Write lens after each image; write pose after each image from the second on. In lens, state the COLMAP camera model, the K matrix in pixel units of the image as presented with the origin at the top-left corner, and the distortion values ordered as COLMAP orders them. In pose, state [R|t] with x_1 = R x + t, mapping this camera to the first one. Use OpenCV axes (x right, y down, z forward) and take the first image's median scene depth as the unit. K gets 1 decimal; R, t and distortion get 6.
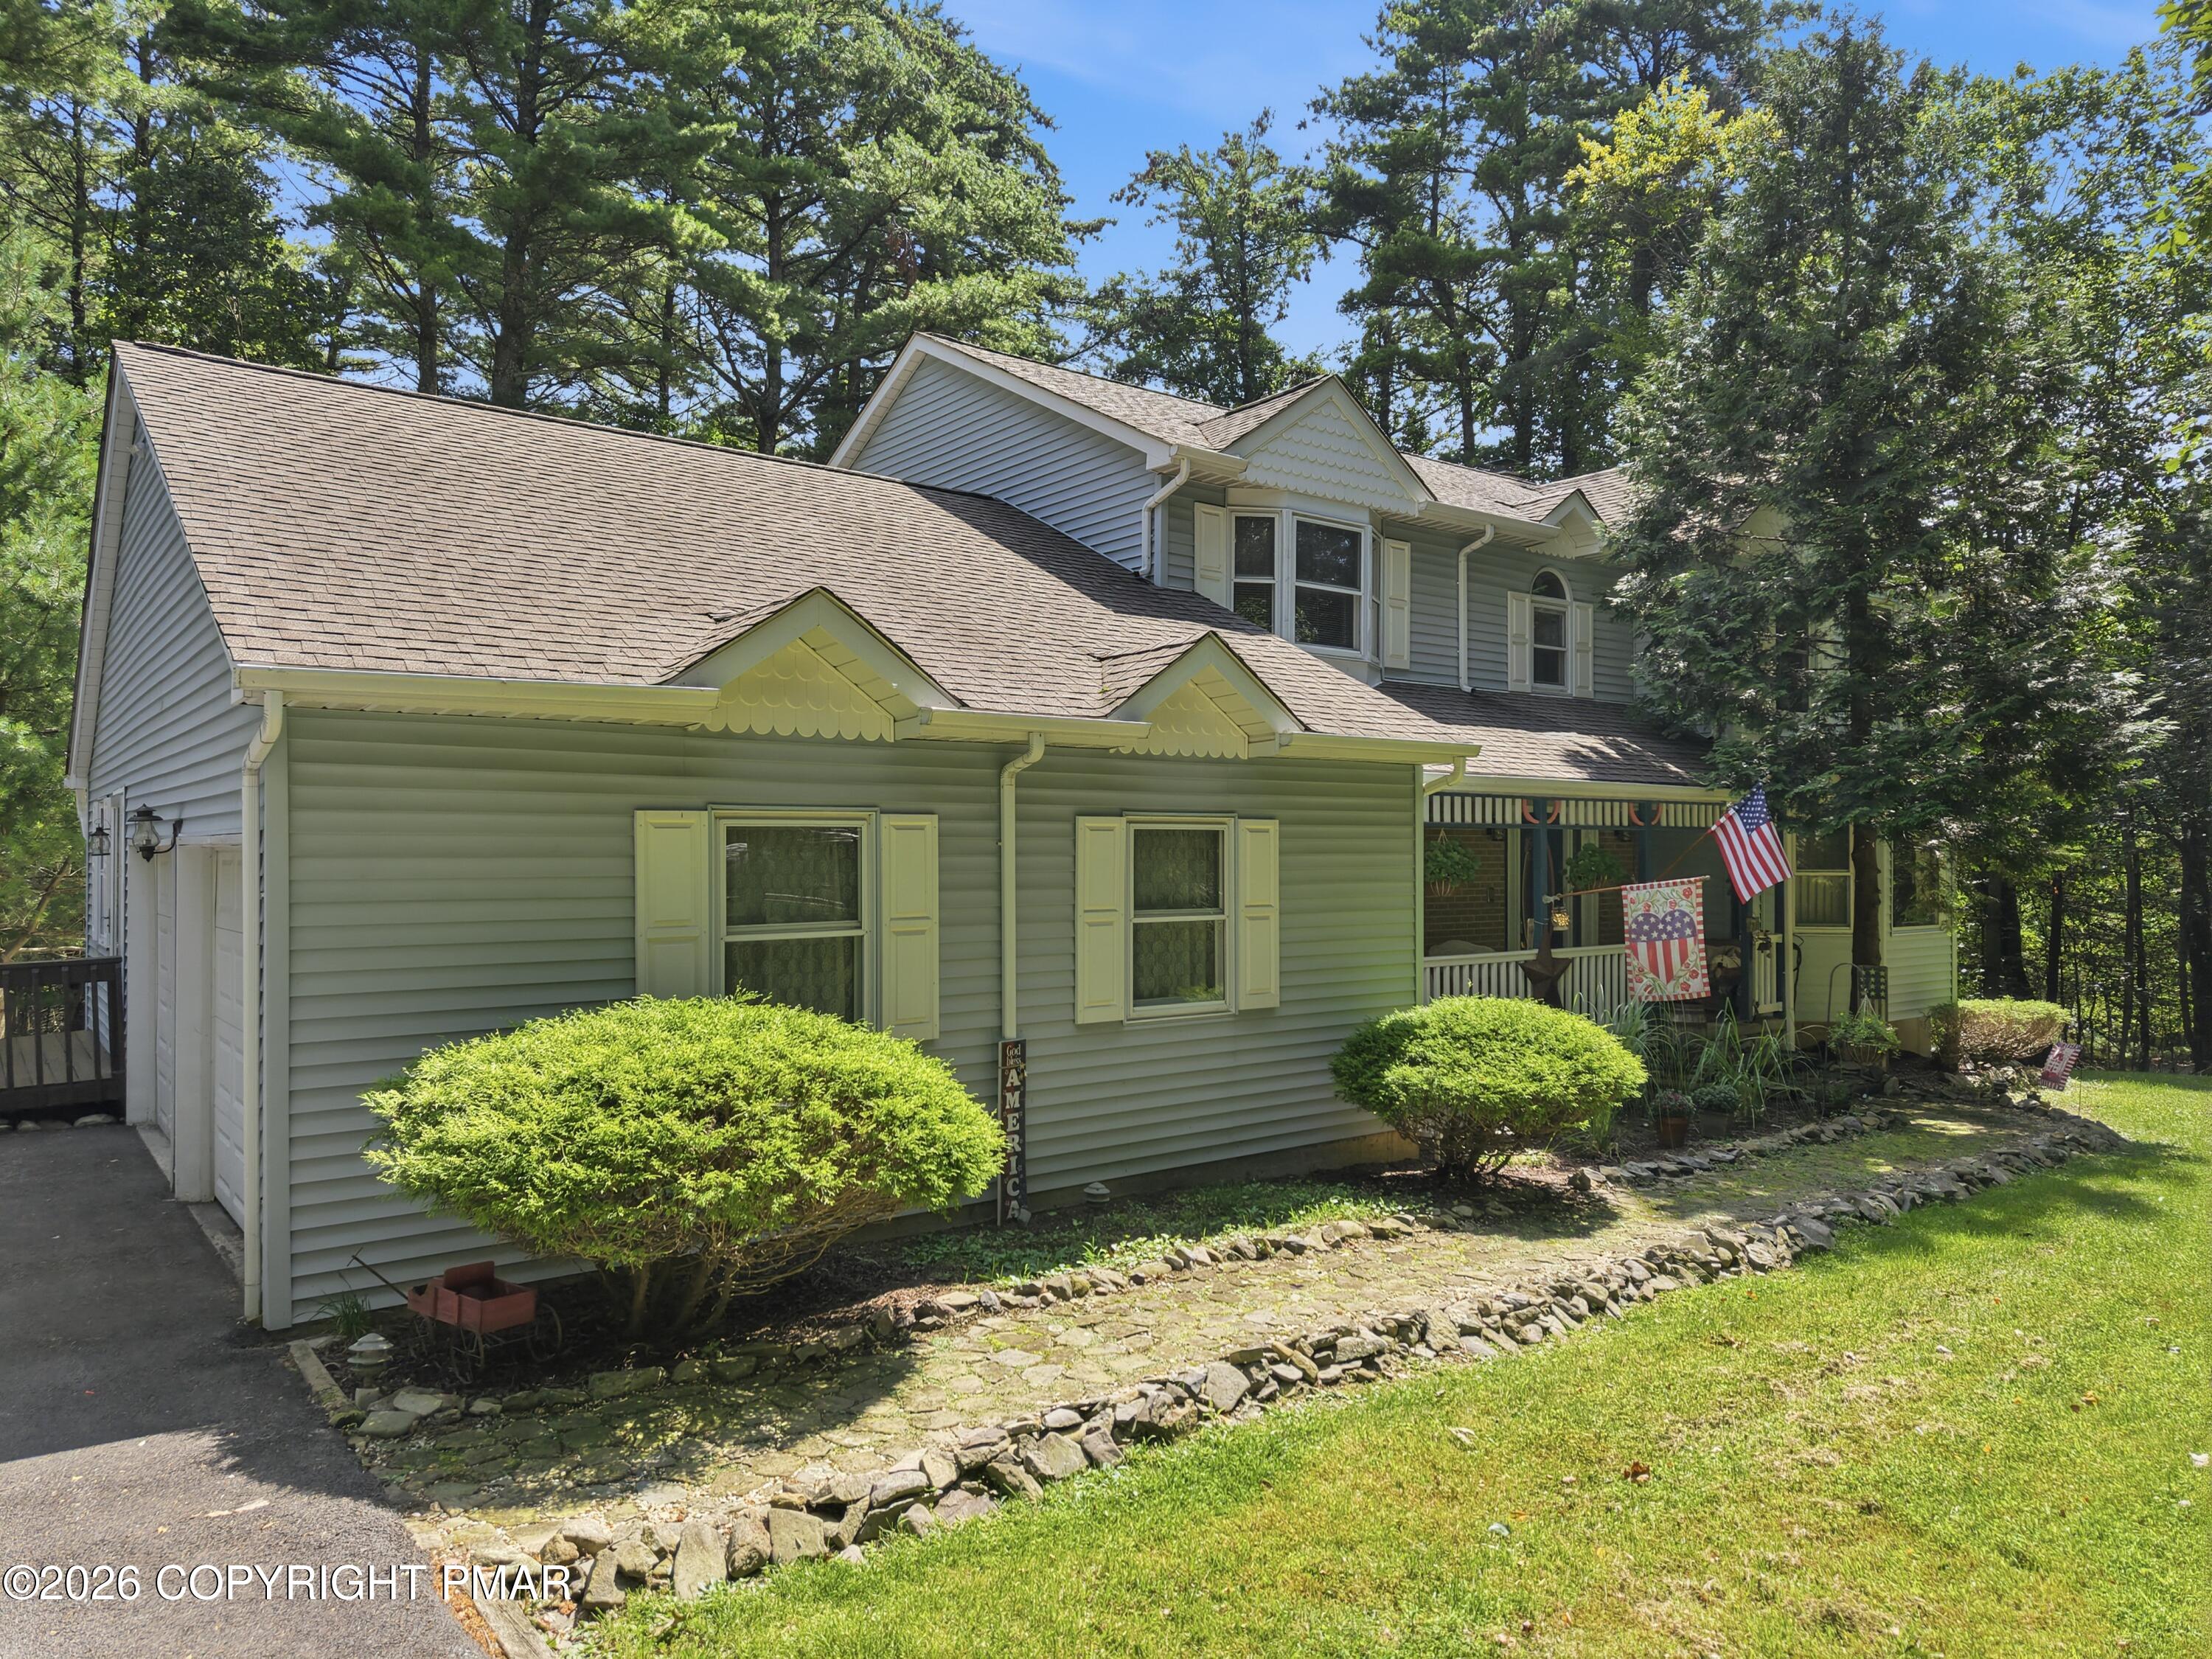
lens RADIAL K [[1470.2, 0, 1094.9], [0, 1470.2, 829.0], [0, 0, 1]] dist [0.035468, -0.037027]
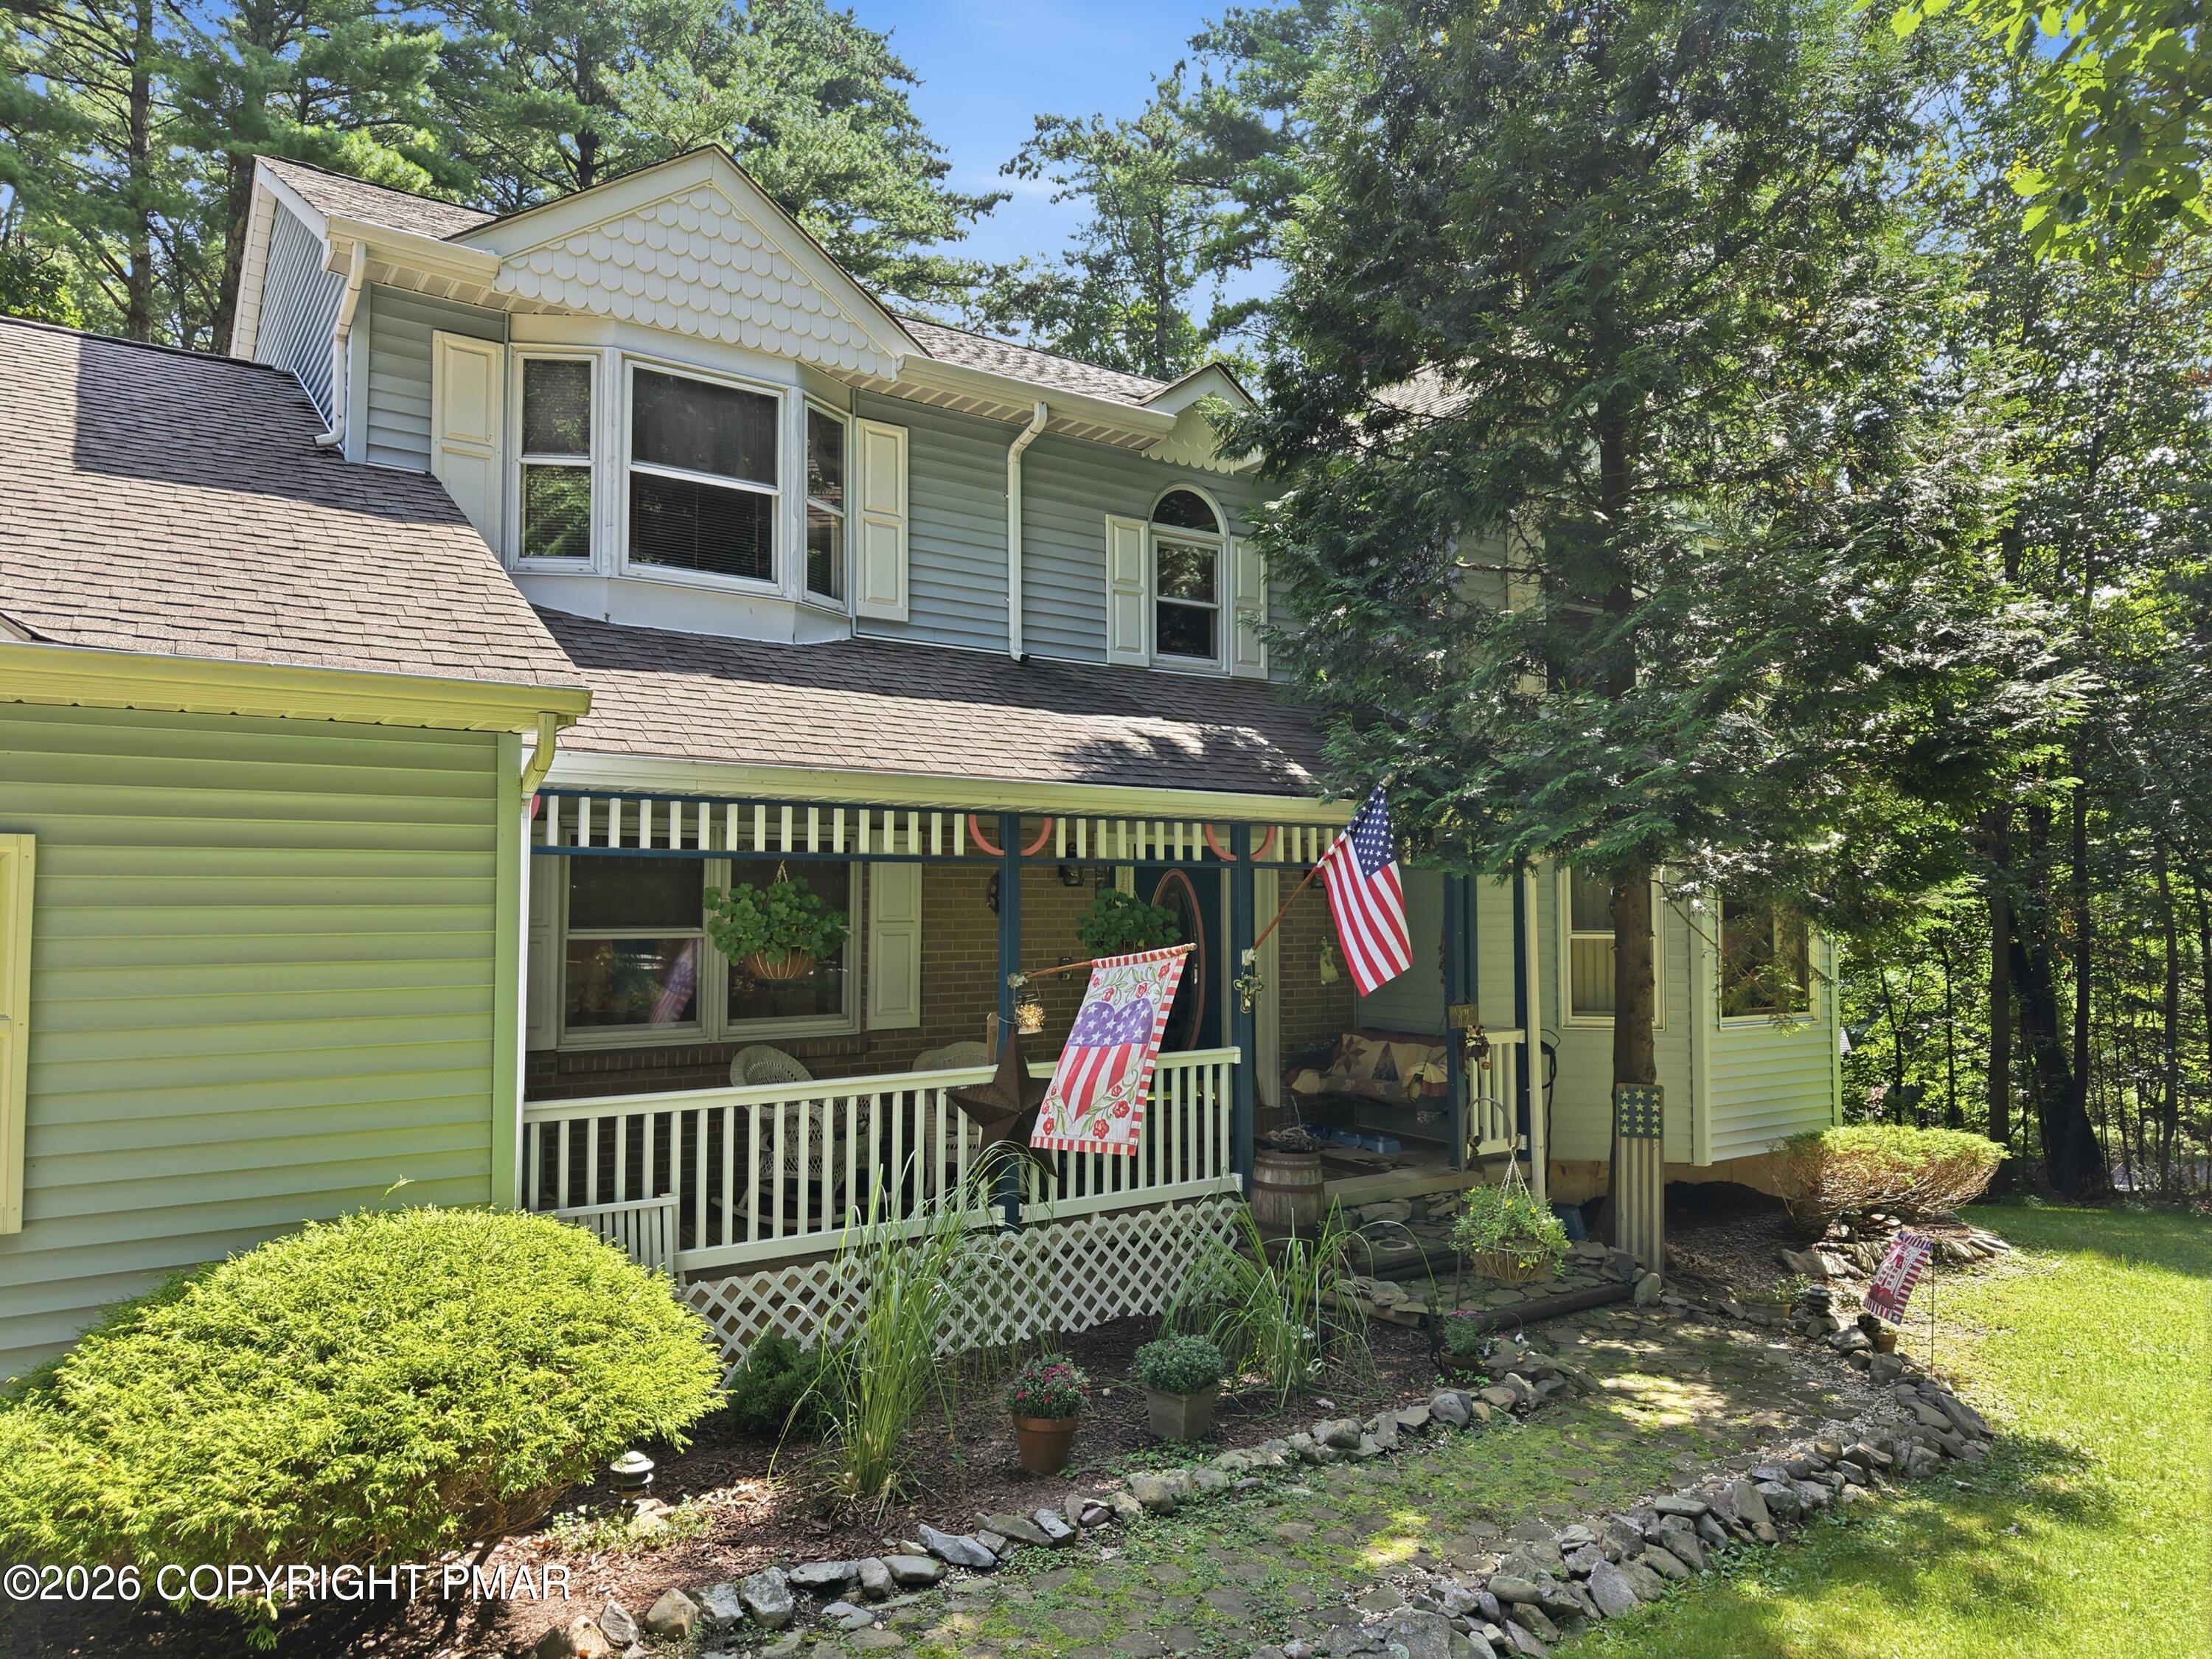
lens RADIAL K [[1470.2, 0, 1112.5], [0, 1470.2, 844.2], [0, 0, 1]] dist [0.035468, -0.037027]
pose [[0.998854, -0.004403, -0.047653, 0.372651], [0.003070, 0.999603, -0.028014, 0.008319], [0.047757, 0.027836, 0.998471, 0.405981]]
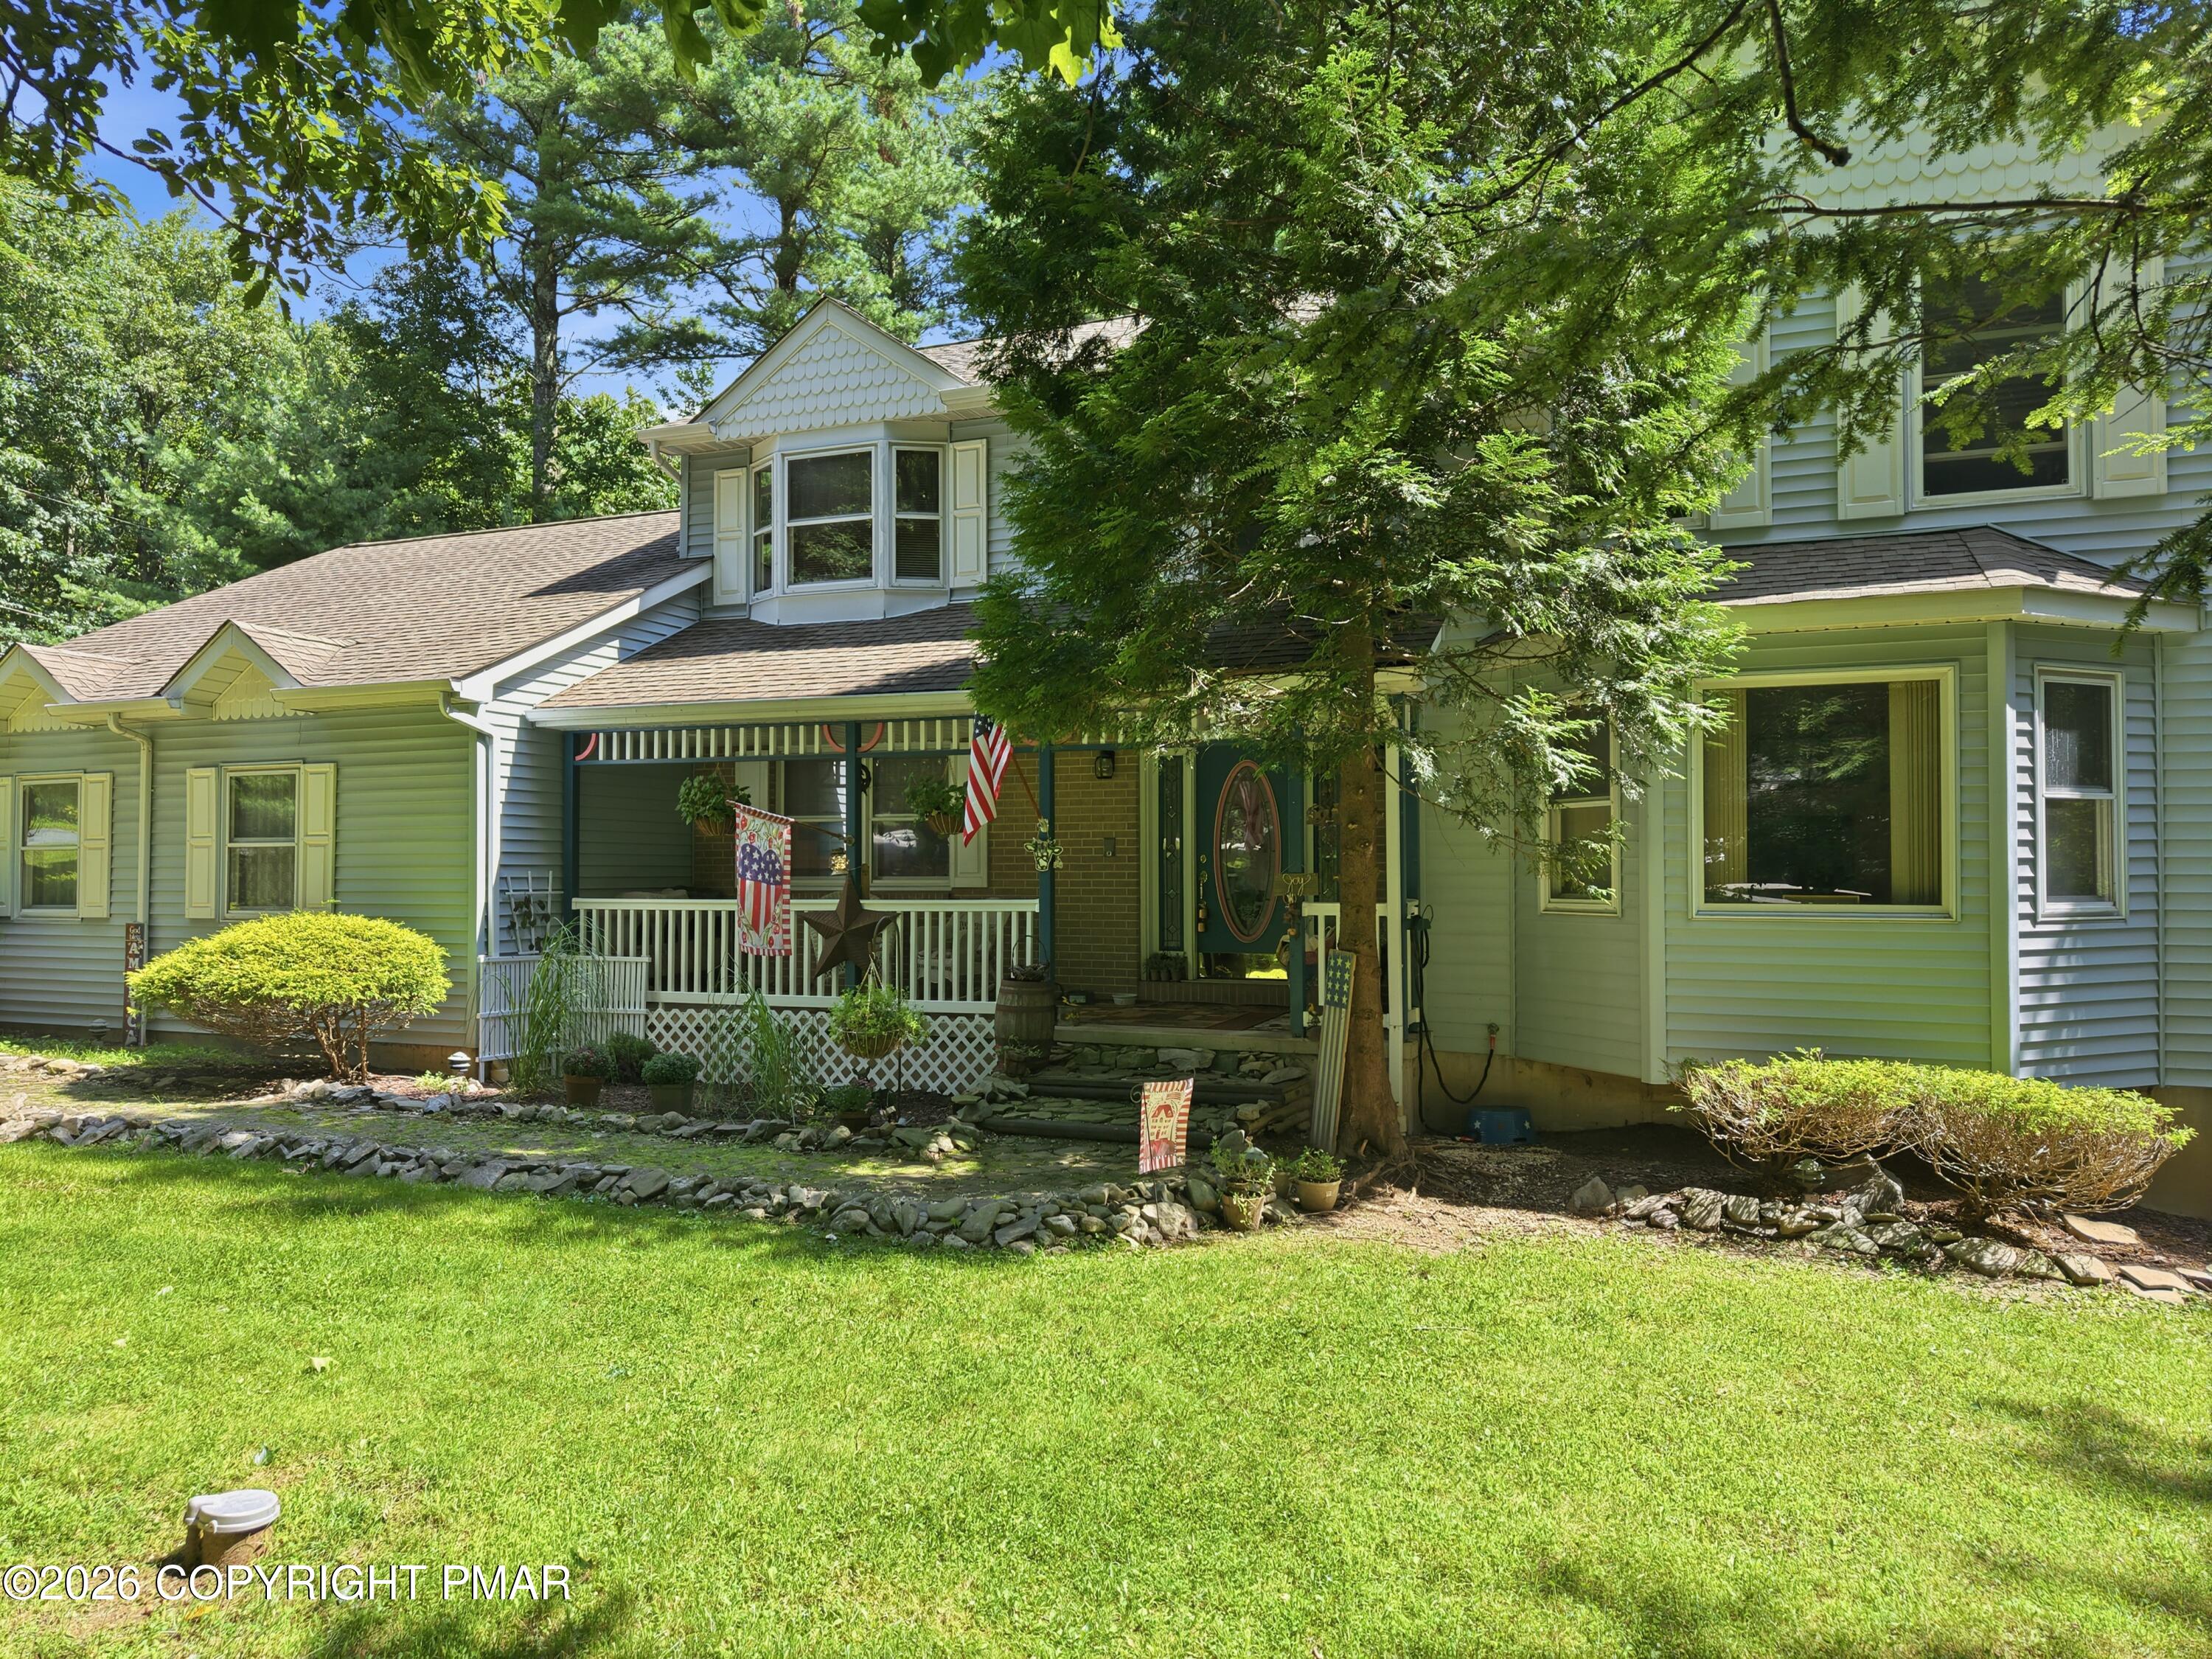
lens RADIAL K [[1324.0, 0, 1115.1], [0, 1324.0, 836.1], [0, 0, 1]] dist [0.001360, -0.000331]
pose [[0.546273, -0.008709, -0.837562, 1.023335], [0.015960, 0.999873, 0.000013, 0.047219], [0.837455, -0.013374, 0.546343, 0.710891]]
